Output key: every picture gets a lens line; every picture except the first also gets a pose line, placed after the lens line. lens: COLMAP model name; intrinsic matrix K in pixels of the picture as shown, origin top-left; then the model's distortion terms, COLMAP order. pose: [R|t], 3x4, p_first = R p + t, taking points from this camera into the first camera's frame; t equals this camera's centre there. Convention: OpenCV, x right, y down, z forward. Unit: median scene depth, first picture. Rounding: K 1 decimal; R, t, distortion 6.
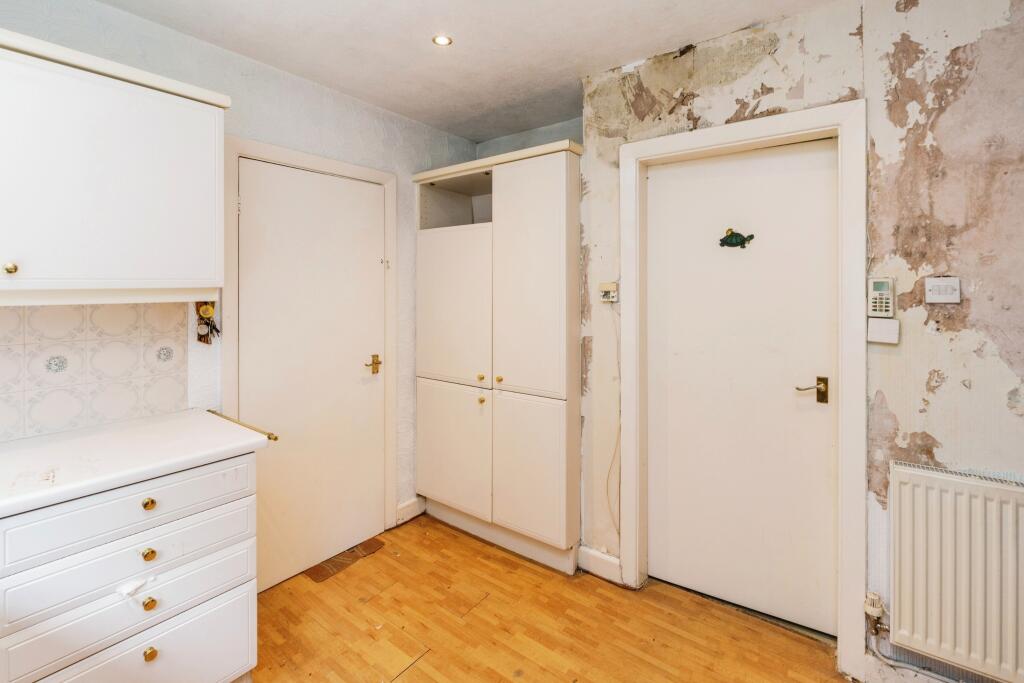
lens RADIAL K [[461.8, 0, 514.2], [0, 461.8, 291.1], [0, 0, 1]] dist [-0.002178, -0.000403]
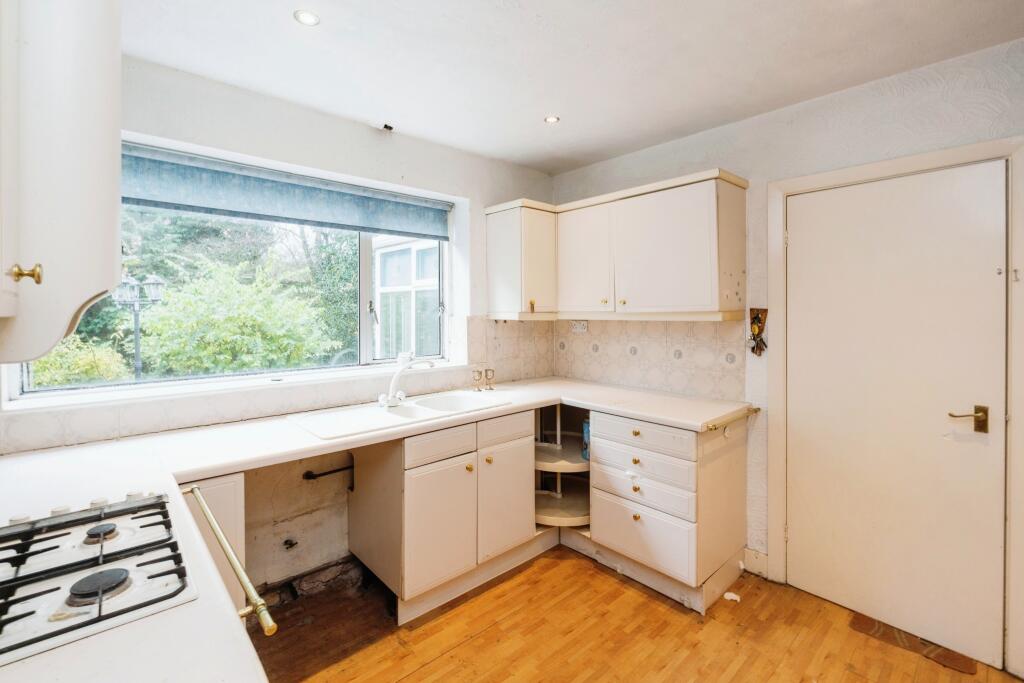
lens RADIAL K [[462.6, 0, 513.1], [0, 462.6, 316.5], [0, 0, 1]] dist [-0.001617, 0.000014]
pose [[-0.181817, 0.019227, -0.983144, 0.733873], [-0.003599, 0.999789, 0.020218, -0.016954], [0.983326, 0.007214, -0.181709, 0.595571]]
